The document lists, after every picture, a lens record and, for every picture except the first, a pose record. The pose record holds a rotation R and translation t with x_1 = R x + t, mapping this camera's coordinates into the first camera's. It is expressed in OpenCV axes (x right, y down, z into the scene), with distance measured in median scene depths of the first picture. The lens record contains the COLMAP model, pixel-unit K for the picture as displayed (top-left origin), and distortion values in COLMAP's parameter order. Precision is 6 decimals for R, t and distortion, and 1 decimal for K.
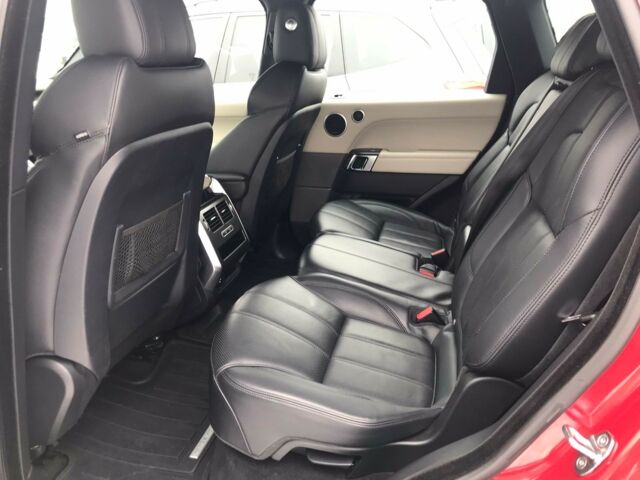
lens RADIAL K [[529.5, 0, 320.3], [0, 529.5, 227.9], [0, 0, 1]] dist [0.009319, -0.002097]
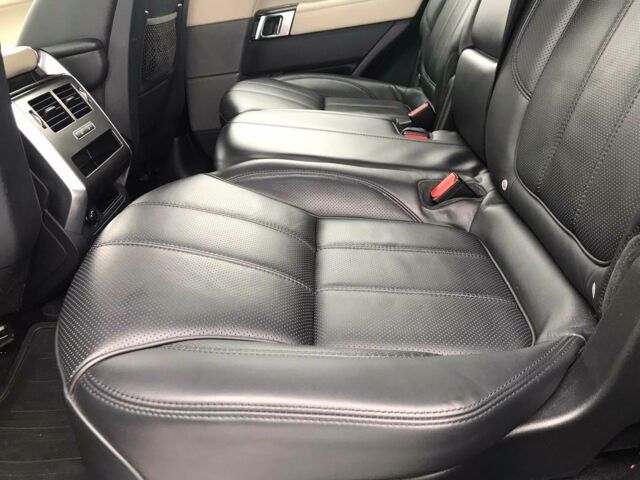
lens RADIAL K [[529.5, 0, 320.3], [0, 529.5, 227.9], [0, 0, 1]] dist [0.009319, -0.002097]
pose [[0.968314, -0.205652, 0.141686, -0.026330], [0.189287, 0.974466, 0.120776, 0.092767], [-0.162906, -0.090130, 0.982516, 0.370018]]
